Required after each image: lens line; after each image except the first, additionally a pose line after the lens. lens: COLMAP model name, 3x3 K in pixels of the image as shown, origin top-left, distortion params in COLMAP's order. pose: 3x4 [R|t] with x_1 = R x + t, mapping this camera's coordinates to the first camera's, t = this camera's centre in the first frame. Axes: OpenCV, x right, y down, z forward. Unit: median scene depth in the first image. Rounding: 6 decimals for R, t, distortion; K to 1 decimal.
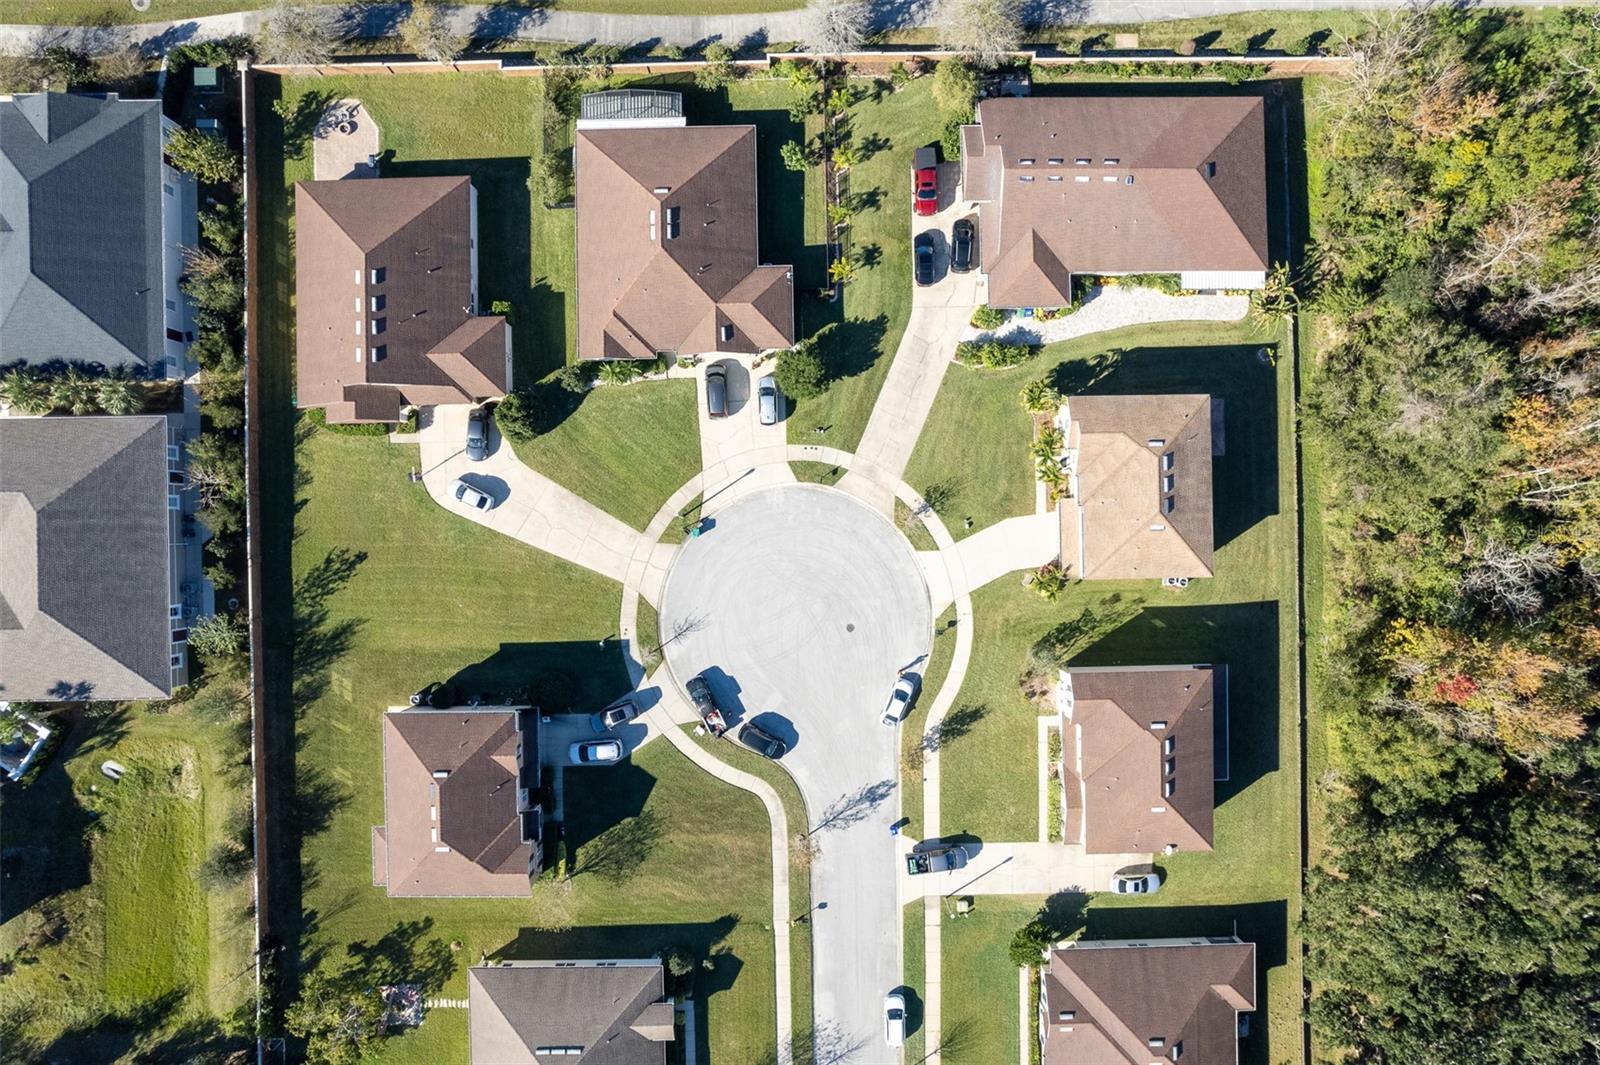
lens RADIAL K [[1030.1, 0, 792.7], [0, 1030.1, 538.6], [0, 0, 1]] dist [-0.078131, 0.070962]
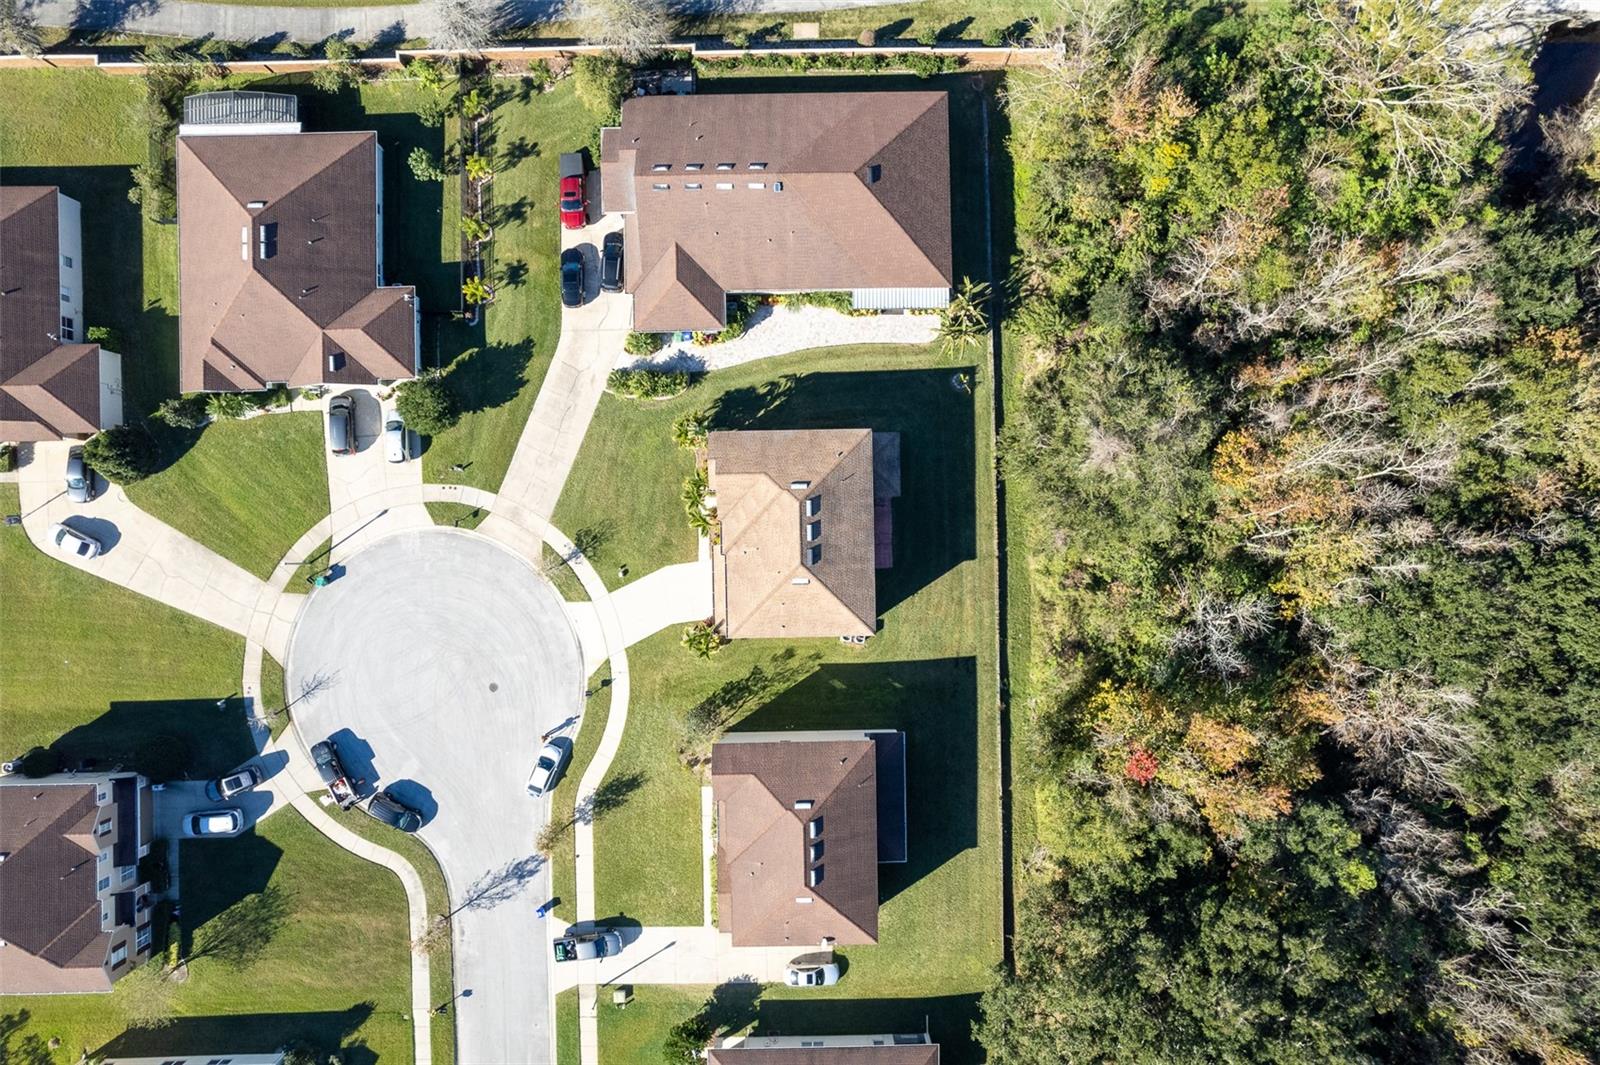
lens RADIAL K [[1030.1, 0, 798.3], [0, 1030.1, 537.3], [0, 0, 1]] dist [-0.078131, 0.070962]
pose [[1.000000, -0.000257, 0.000235, 0.325467], [0.000258, 0.999999, -0.000985, -0.043869], [-0.000235, 0.000985, 0.999999, 0.103826]]
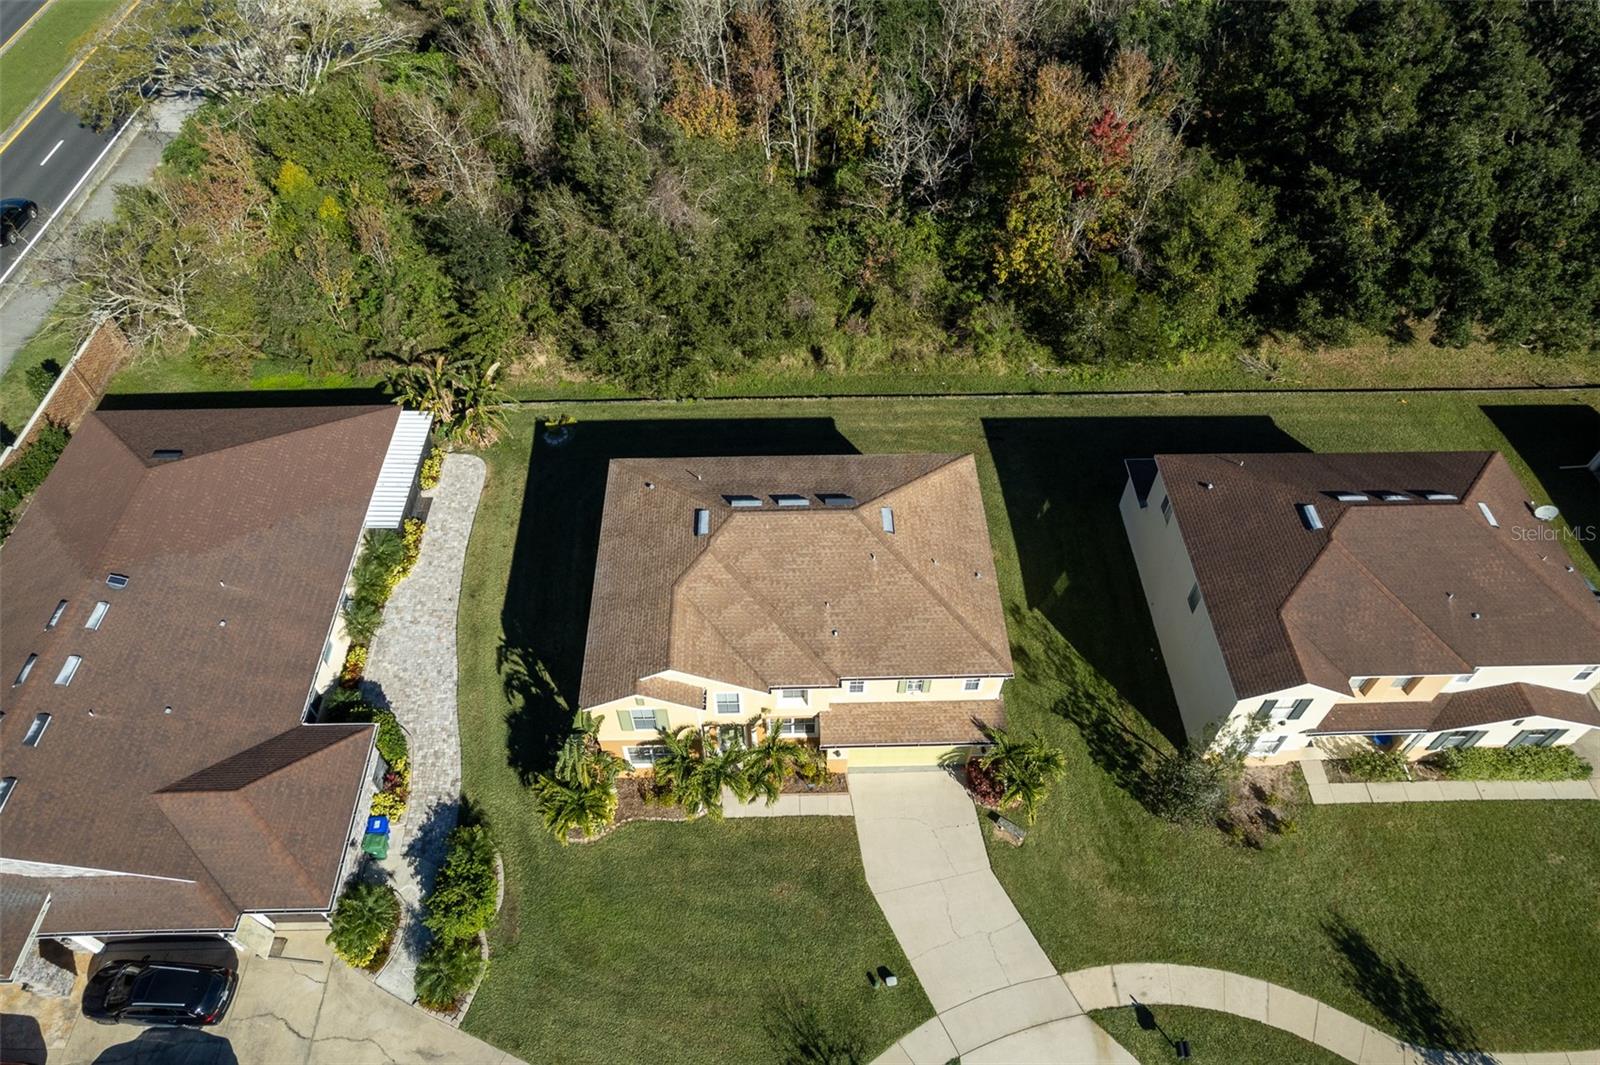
lens RADIAL K [[1030.1, 0, 803.6], [0, 1030.1, 538.4], [0, 0, 1]] dist [-0.078131, 0.070962]
pose [[-0.008948, -0.768056, 0.640320, 0.052407], [0.999952, -0.004249, 0.008877, -0.047938], [-0.004098, 0.640369, 0.768057, 0.598788]]
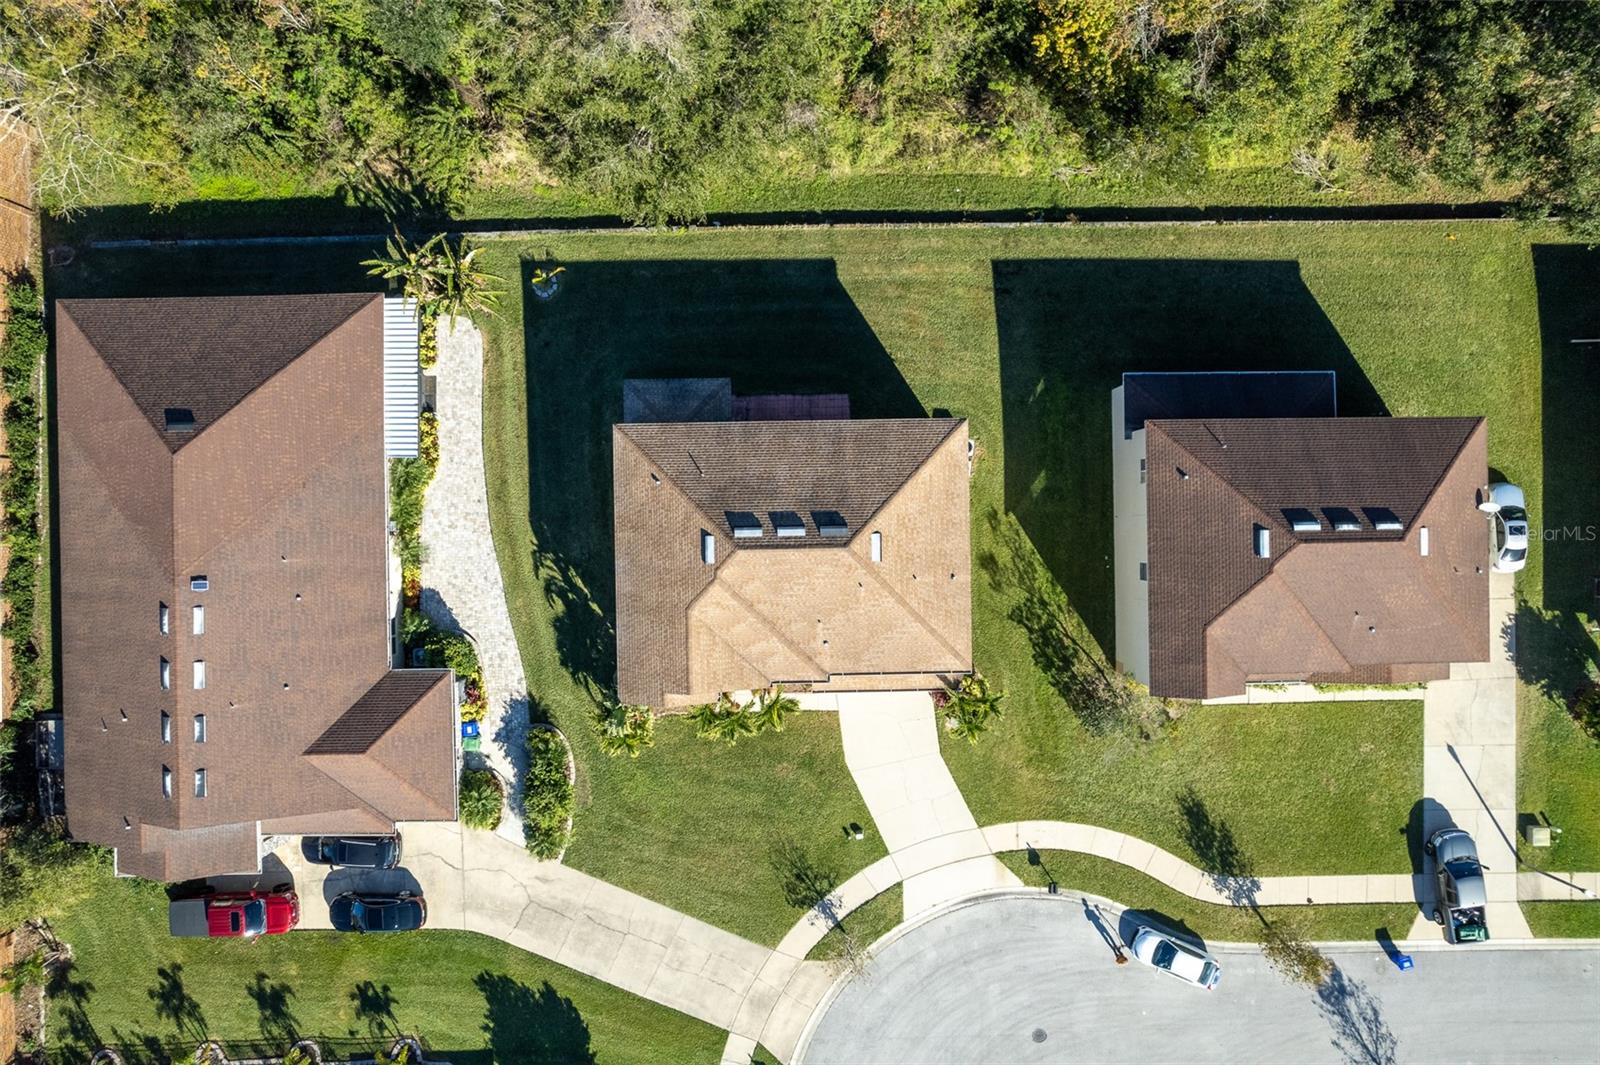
lens RADIAL K [[1030.1, 0, 803.2], [0, 1030.1, 535.5], [0, 0, 1]] dist [-0.078131, 0.070962]
pose [[0.001150, -0.999986, -0.005109, 0.335052], [0.999986, 0.001123, 0.005185, -0.045343], [-0.005179, -0.005115, 0.999974, 0.452076]]
